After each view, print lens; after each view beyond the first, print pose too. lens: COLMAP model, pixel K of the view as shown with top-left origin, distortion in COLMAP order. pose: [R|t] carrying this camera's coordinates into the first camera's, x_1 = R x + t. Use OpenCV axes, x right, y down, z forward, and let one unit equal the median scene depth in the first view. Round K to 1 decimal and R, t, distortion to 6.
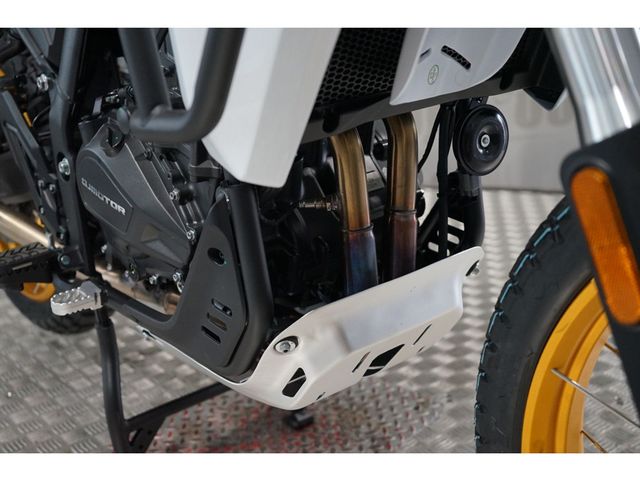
lens RADIAL K [[976.7, 0, 320.0], [0, 976.7, 240.0], [0, 0, 1]] dist [-0.013705, -0.003252]
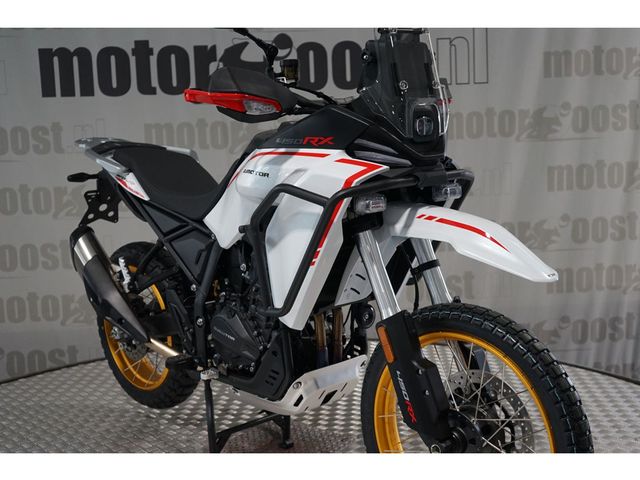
lens RADIAL K [[976.7, 0, 320.0], [0, 976.7, 240.0], [0, 0, 1]] dist [-0.013705, -0.003252]
pose [[0.997360, 0.029957, 0.066142, -0.160433], [-0.018872, 0.986567, -0.162265, 0.140619], [-0.070114, 0.160588, 0.984528, -1.811736]]
